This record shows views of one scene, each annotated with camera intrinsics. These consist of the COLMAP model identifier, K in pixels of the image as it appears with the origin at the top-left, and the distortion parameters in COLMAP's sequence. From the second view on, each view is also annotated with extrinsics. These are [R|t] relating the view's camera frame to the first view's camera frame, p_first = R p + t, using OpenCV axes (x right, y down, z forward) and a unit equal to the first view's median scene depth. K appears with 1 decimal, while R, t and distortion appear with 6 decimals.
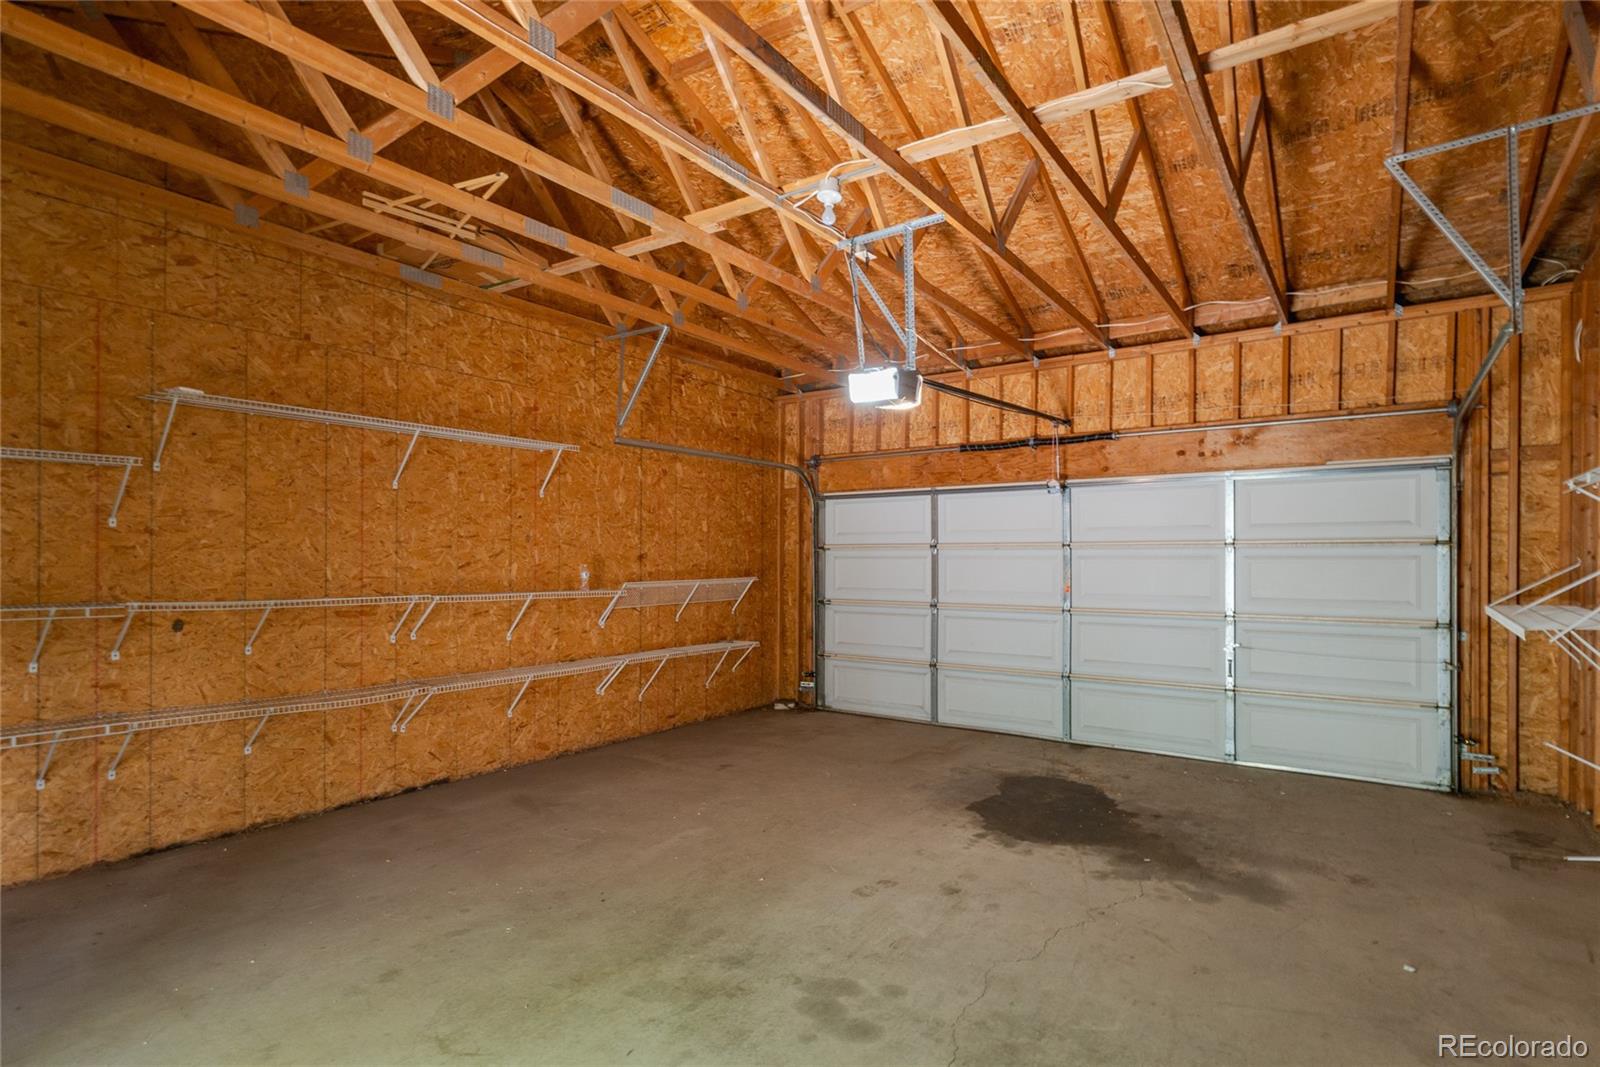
lens RADIAL K [[789.1, 0, 835.2], [0, 789.1, 541.3], [0, 0, 1]] dist [0.005936, 0.000750]
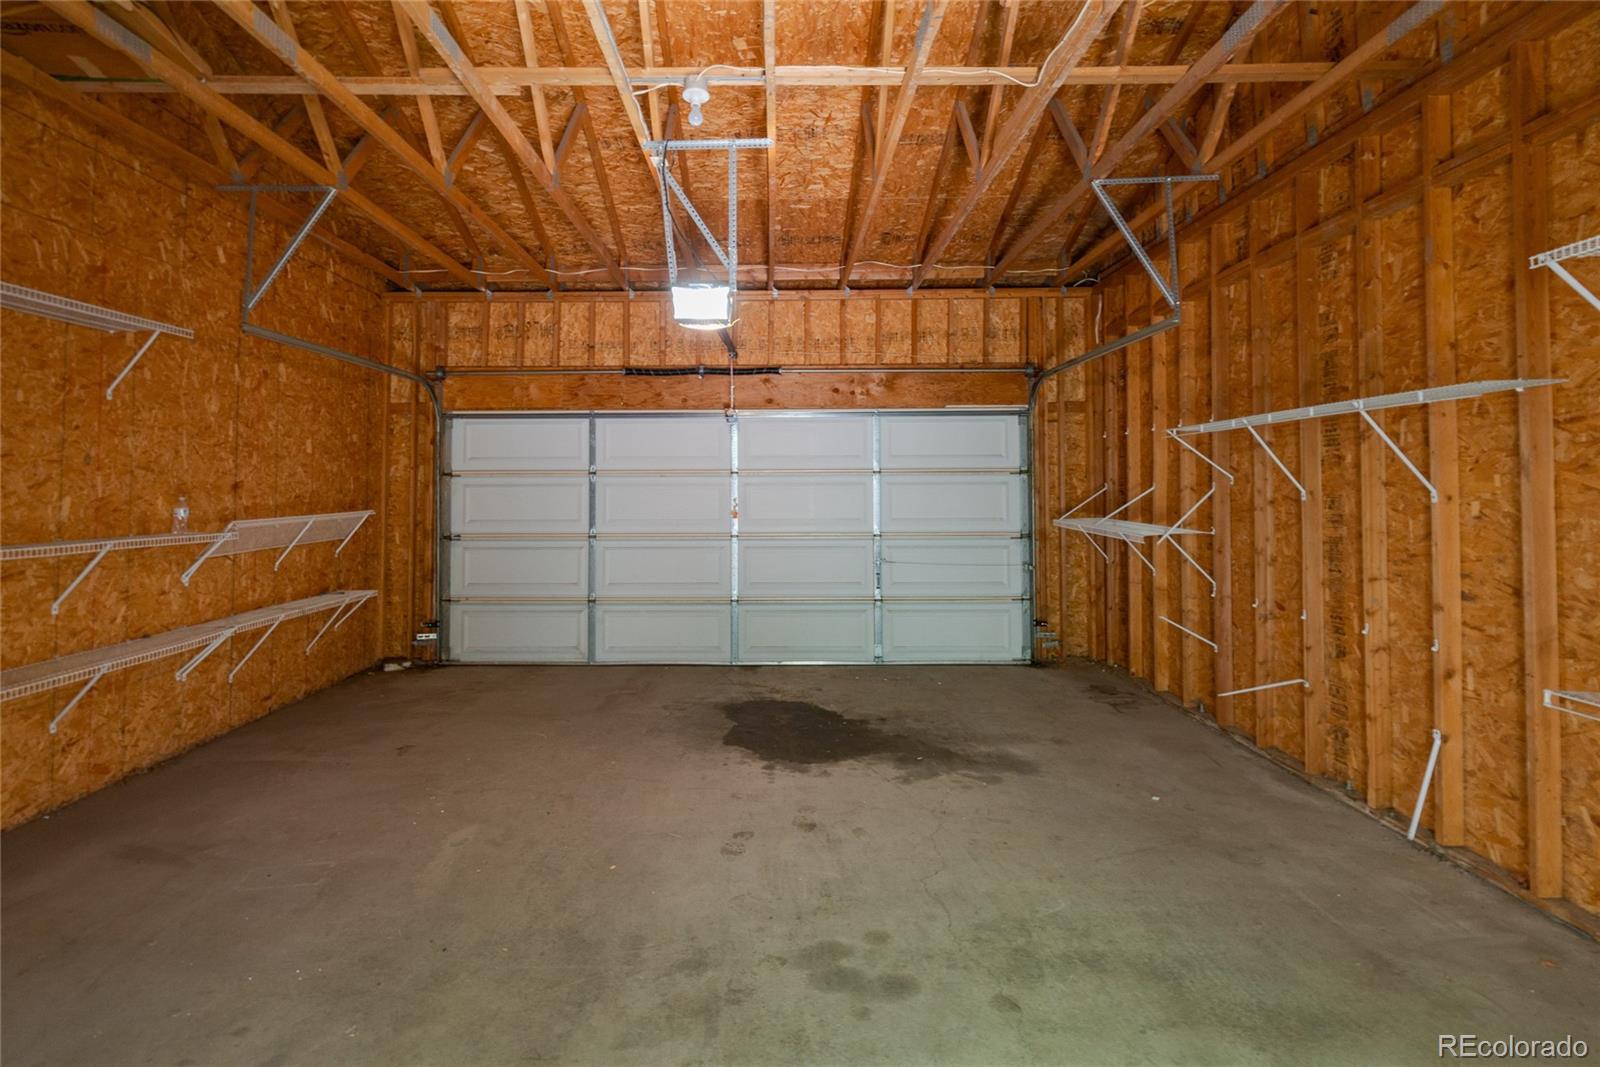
lens RADIAL K [[792.2, 0, 797.4], [0, 792.2, 442.4], [0, 0, 1]] dist [0.001980, 0.000803]
pose [[0.839086, 0.024801, 0.543433, -0.224882], [-0.007243, 0.999381, -0.034426, 0.000540], [-0.543951, 0.024950, 0.838746, 0.094466]]
